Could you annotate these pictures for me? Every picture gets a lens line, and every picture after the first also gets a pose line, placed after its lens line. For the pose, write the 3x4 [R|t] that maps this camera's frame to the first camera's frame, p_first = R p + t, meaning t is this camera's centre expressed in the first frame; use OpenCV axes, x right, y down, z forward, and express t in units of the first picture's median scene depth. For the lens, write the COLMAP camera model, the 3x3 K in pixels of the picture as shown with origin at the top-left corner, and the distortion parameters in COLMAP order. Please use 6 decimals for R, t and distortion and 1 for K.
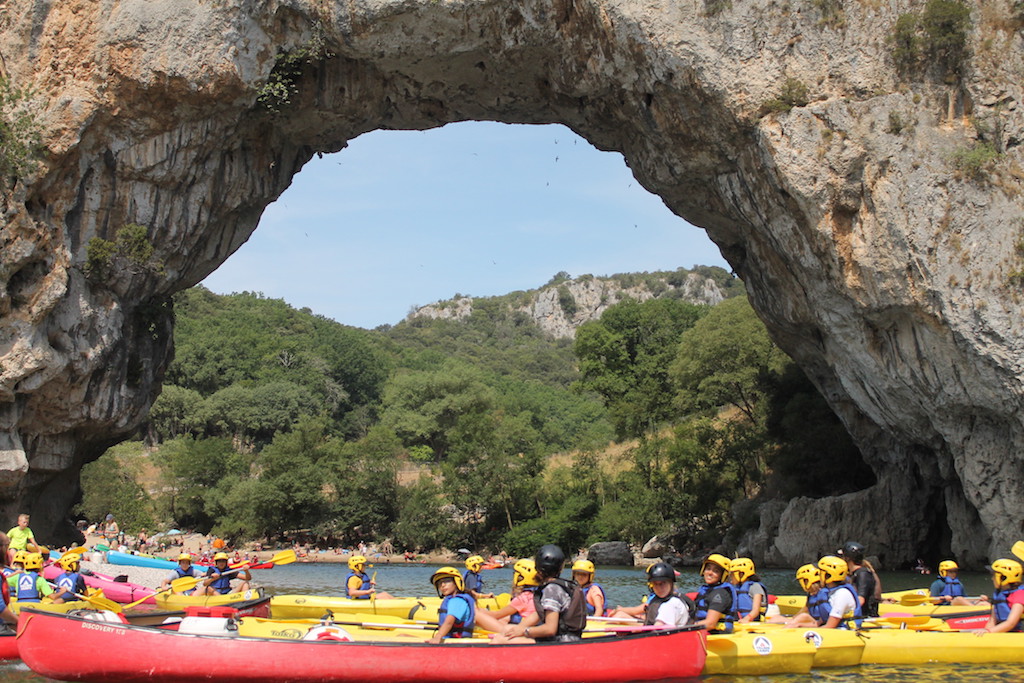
lens RADIAL K [[1668.6, 0, 512.0], [0, 1668.6, 341.5], [0, 0, 1]] dist [-0.023212, 0.217135]
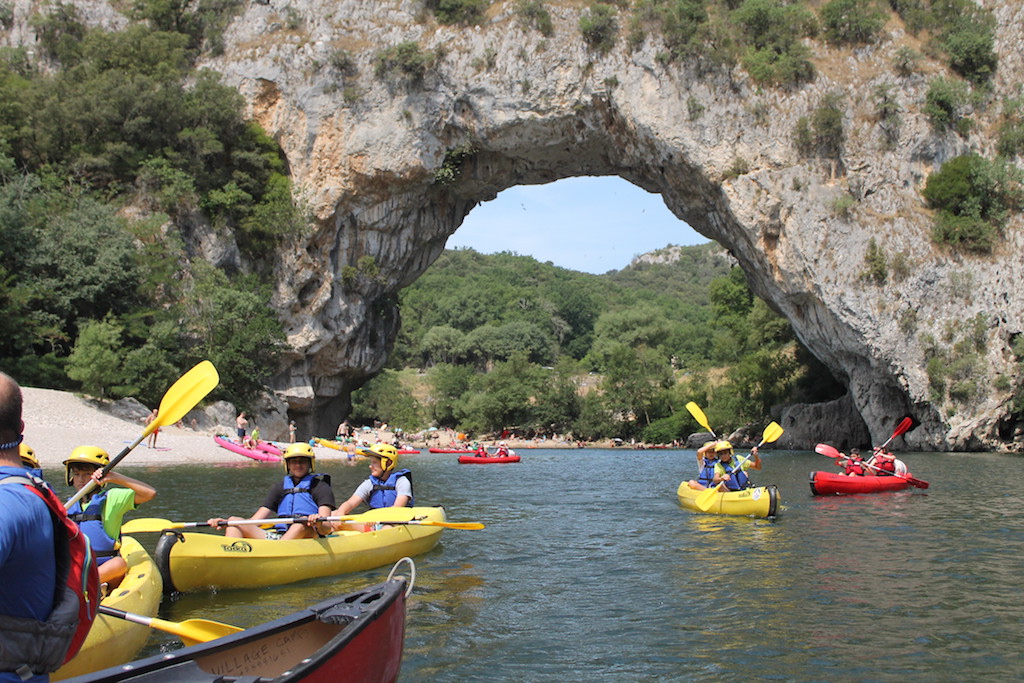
lens RADIAL K [[1570.8, 0, 507.9], [0, 1570.8, 327.6], [0, 0, 1]] dist [-0.042839, 0.169837]
pose [[0.976530, -0.023328, -0.214115, 0.263581], [0.034684, 0.998175, 0.049434, -0.070378], [0.212571, -0.055701, 0.975557, -0.570600]]
